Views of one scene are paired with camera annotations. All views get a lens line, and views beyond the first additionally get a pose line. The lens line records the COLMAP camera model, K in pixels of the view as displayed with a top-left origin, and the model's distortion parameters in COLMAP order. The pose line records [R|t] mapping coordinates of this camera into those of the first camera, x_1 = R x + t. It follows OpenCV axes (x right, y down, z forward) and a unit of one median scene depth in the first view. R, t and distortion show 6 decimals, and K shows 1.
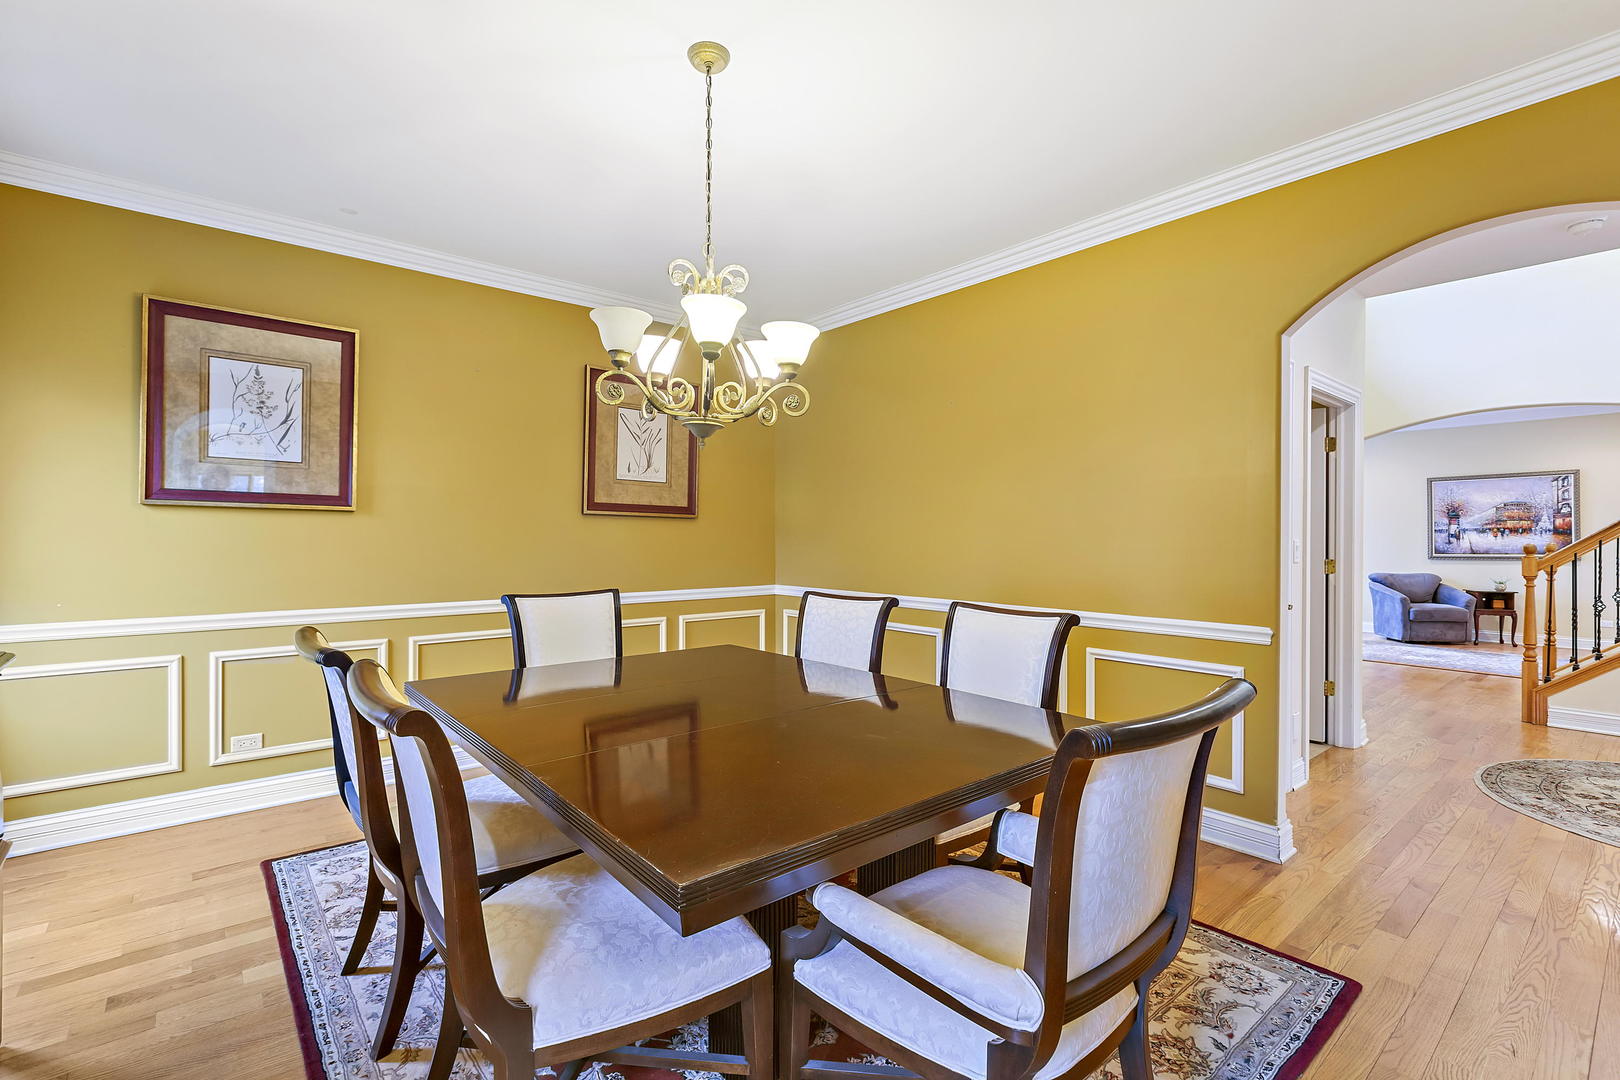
lens RADIAL K [[722.6, 0, 810.0], [0, 722.6, 540.0], [0, 0, 1]] dist [-0.000990, 0.000024]
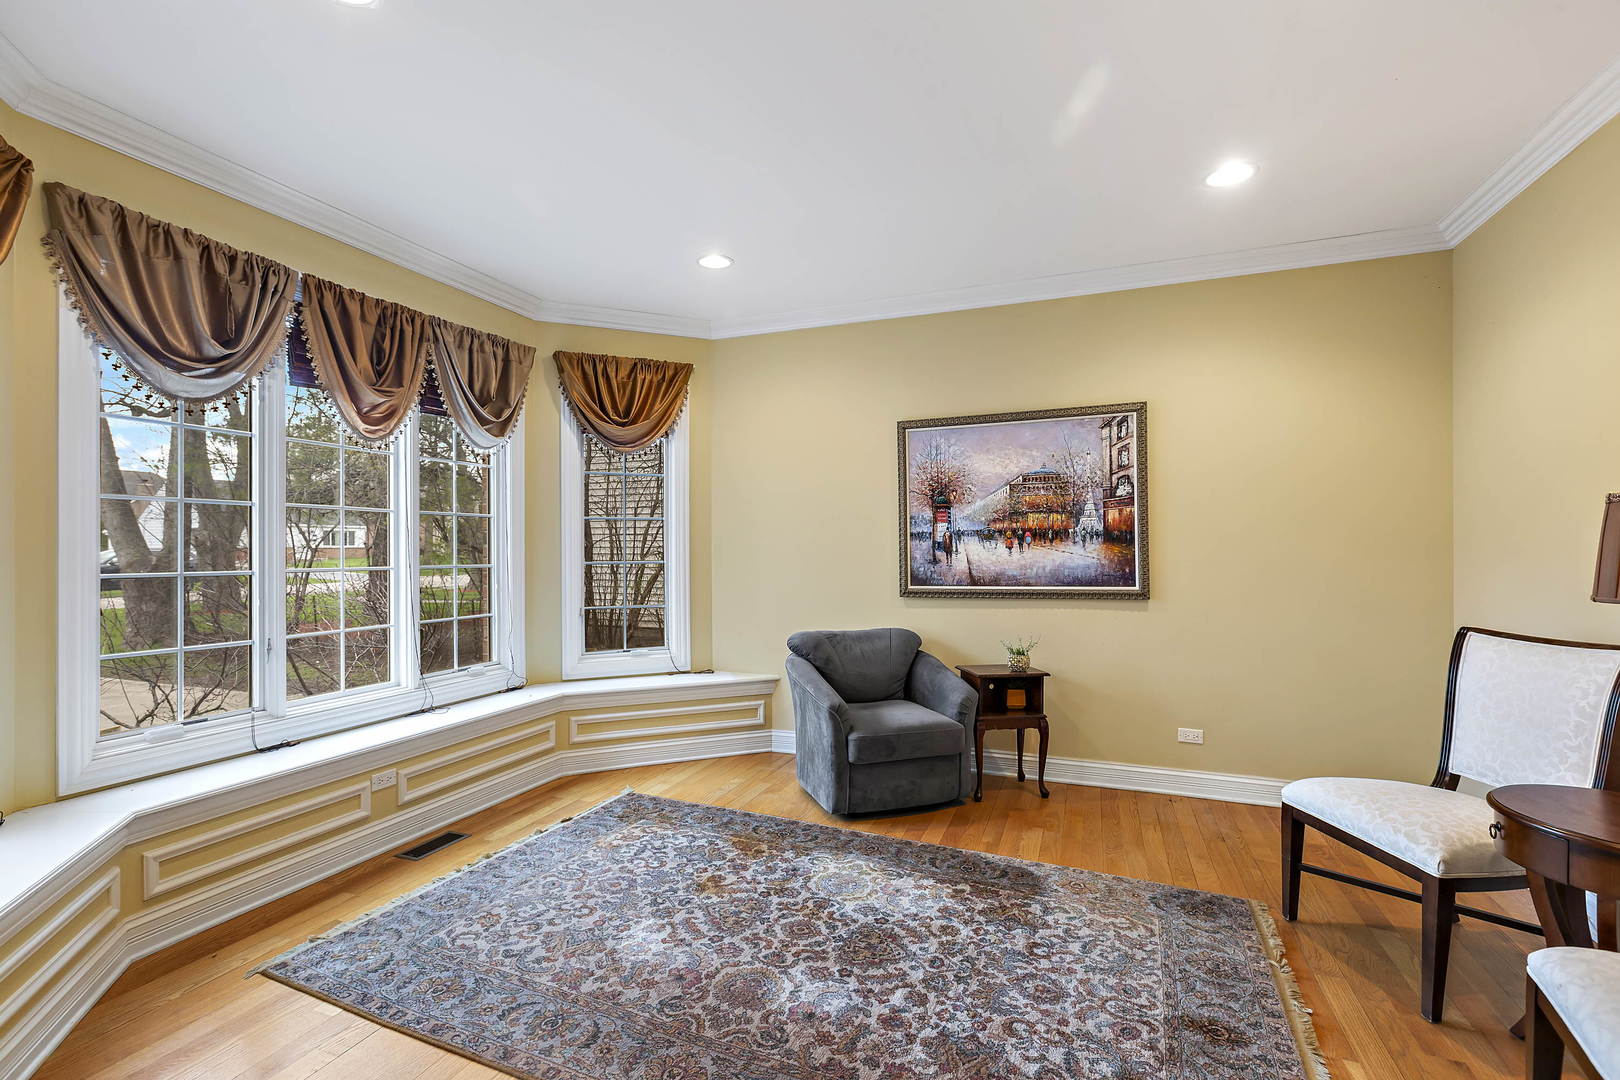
lens RADIAL K [[722.6, 0, 810.0], [0, 722.6, 540.0], [0, 0, 1]] dist [-0.000990, 0.000024]
pose [[0.876700, -0.001037, 0.481037, 0.620816], [0.005471, 0.999955, -0.007814, -0.006771], [-0.481007, 0.009482, 0.876666, 0.662112]]
